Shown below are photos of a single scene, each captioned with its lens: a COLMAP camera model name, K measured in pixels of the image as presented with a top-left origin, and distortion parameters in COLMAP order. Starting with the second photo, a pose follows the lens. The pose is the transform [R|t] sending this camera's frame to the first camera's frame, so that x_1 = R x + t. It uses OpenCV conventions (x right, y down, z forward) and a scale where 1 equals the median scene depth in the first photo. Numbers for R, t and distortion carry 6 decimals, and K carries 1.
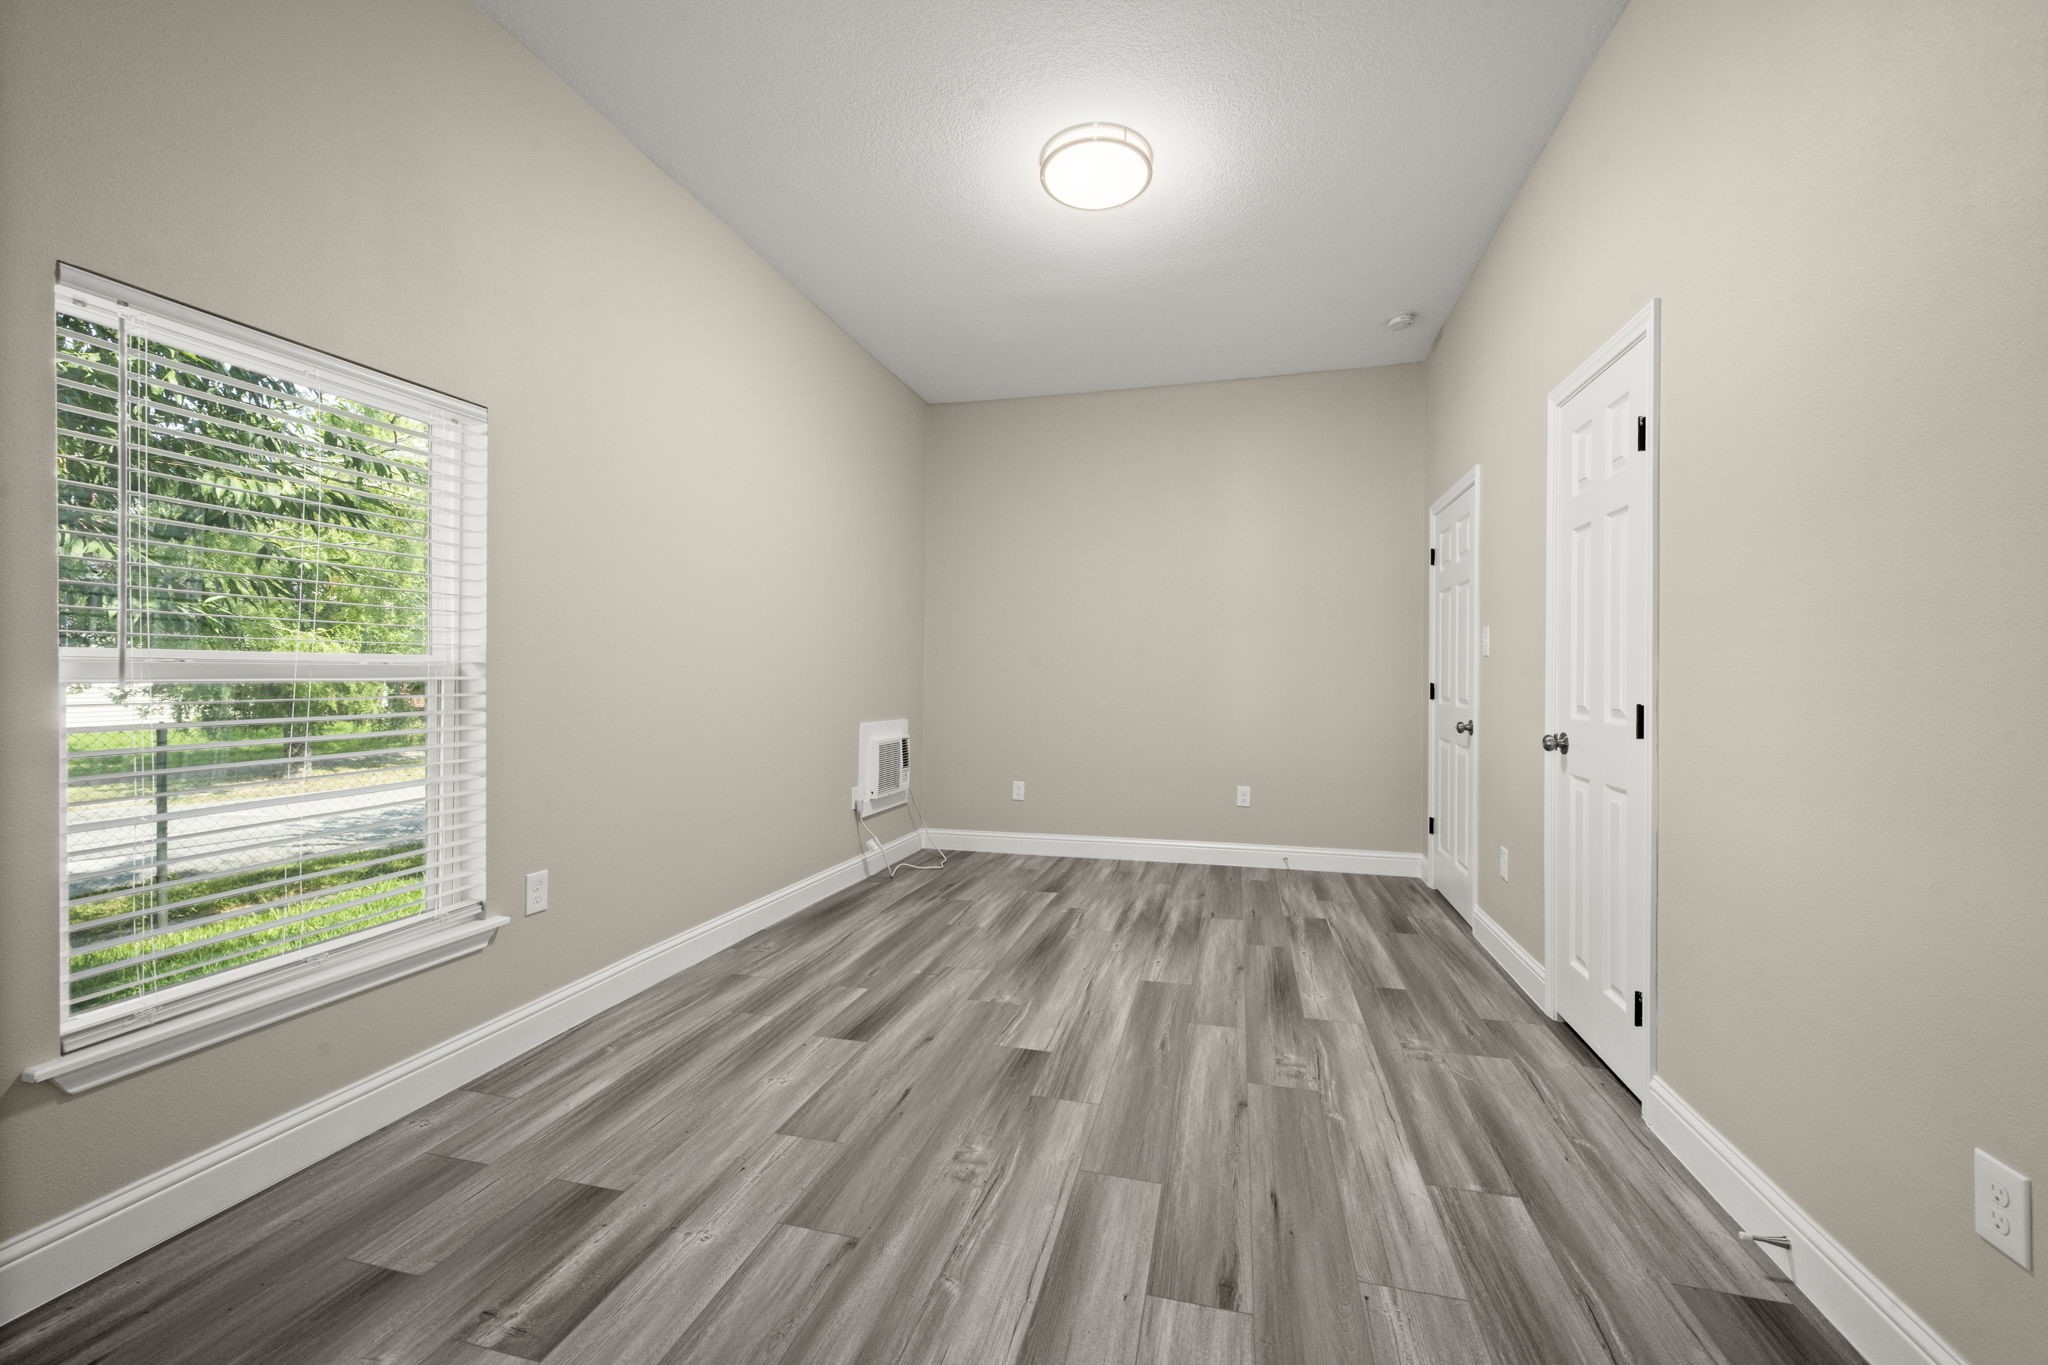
lens RADIAL K [[821.4, 0, 1031.8], [0, 821.4, 652.0], [0, 0, 1]] dist [-0.000944, 0.000185]
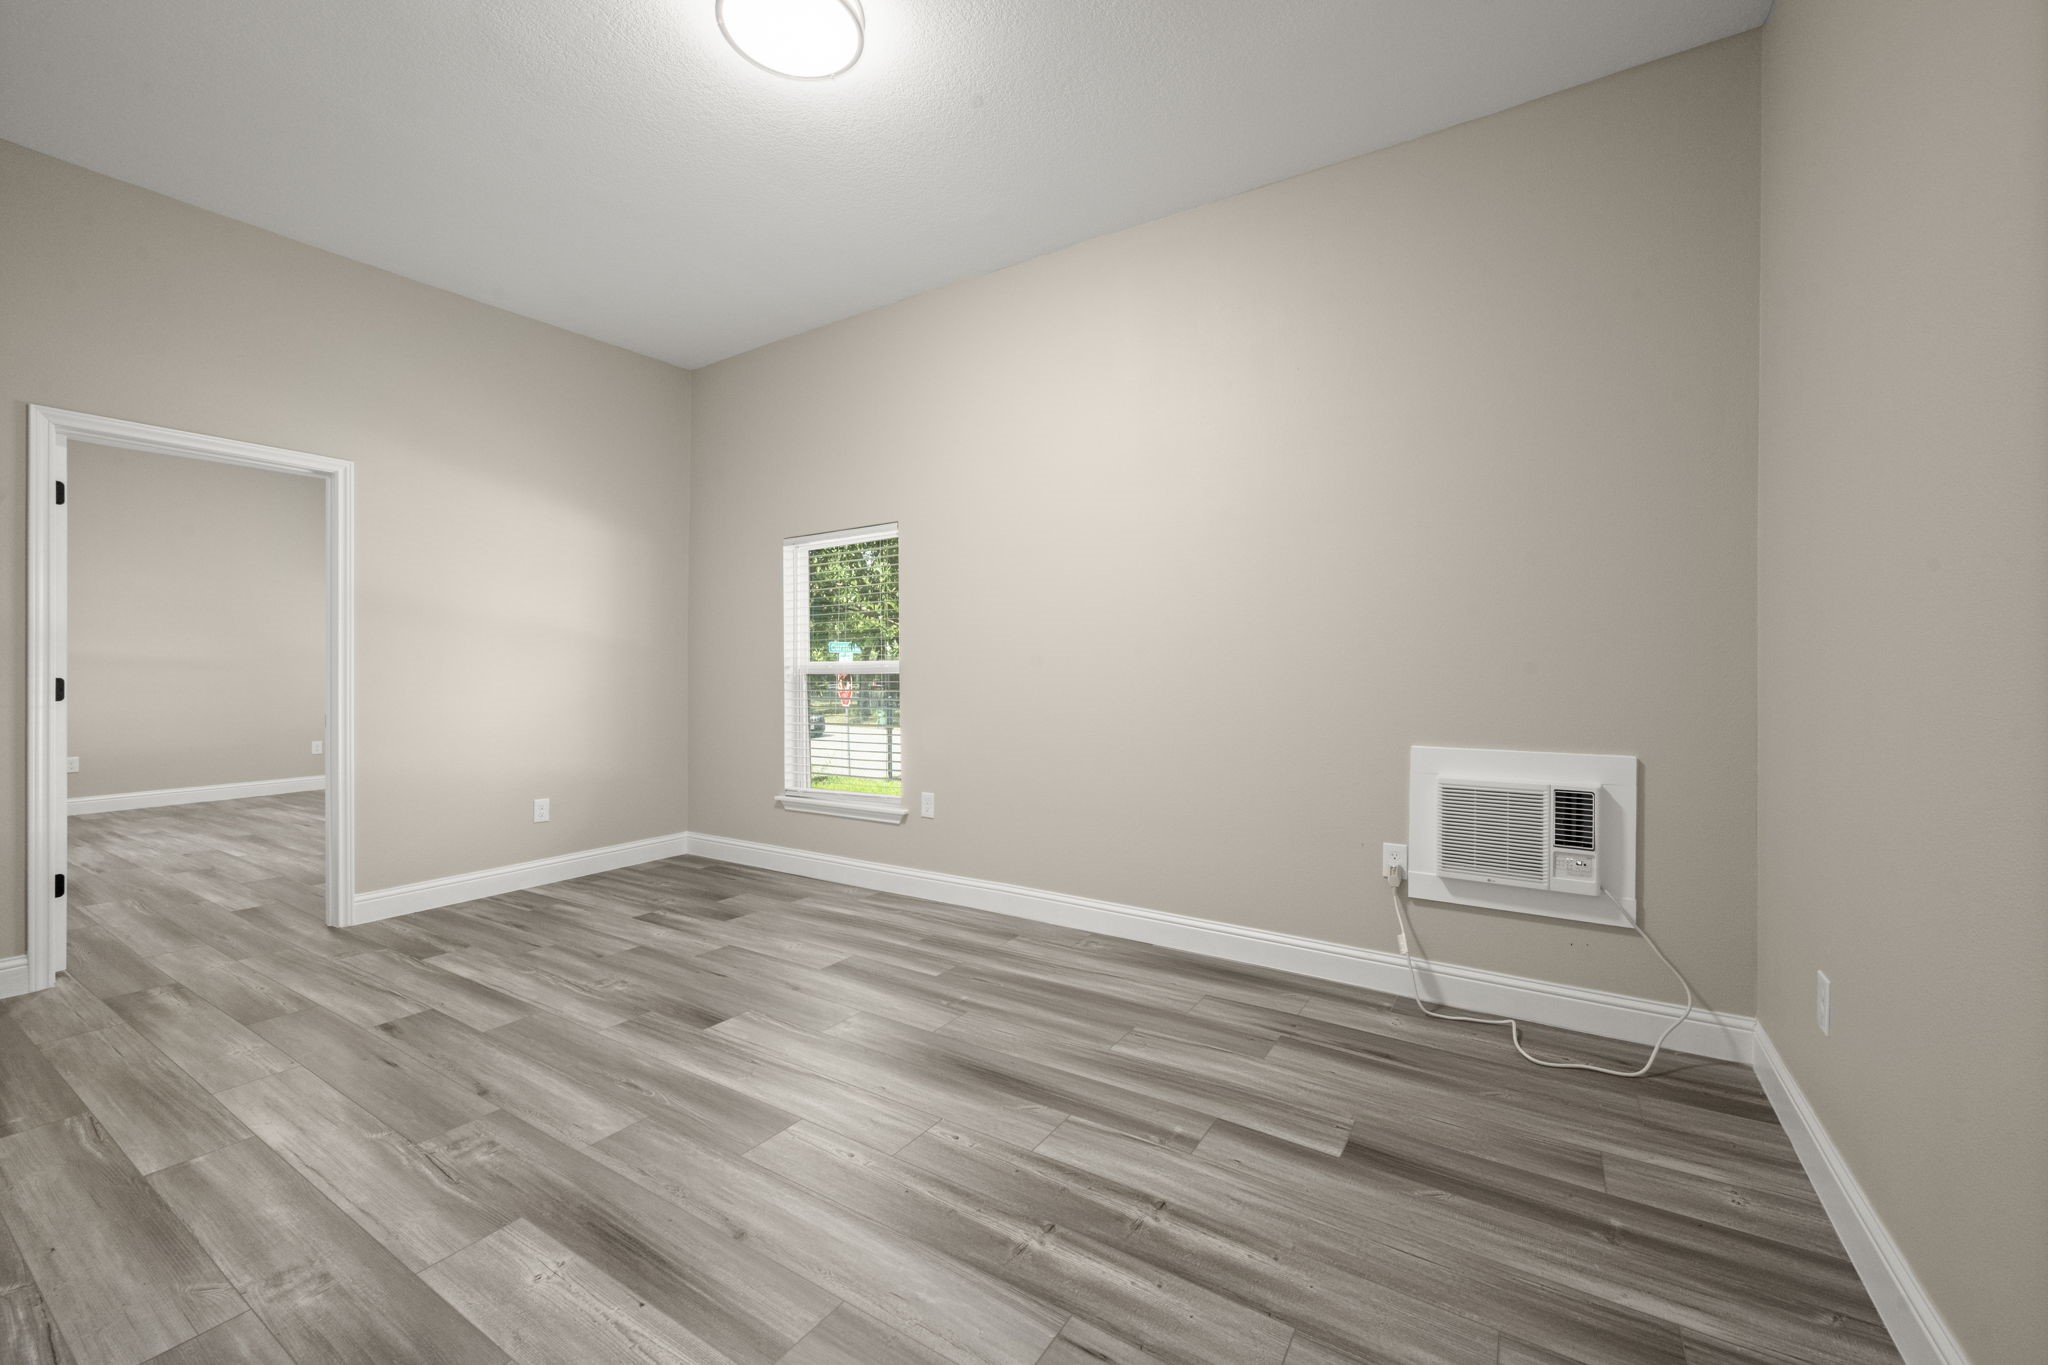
lens RADIAL K [[819.7, 0, 1024.8], [0, 819.7, 662.5], [0, 0, 1]] dist [0.000182, 0.000882]
pose [[-0.317818, -0.014059, -0.948047, 0.873716], [0.031457, 0.999183, -0.025363, 0.058064], [0.947630, -0.037883, -0.317116, 1.705470]]
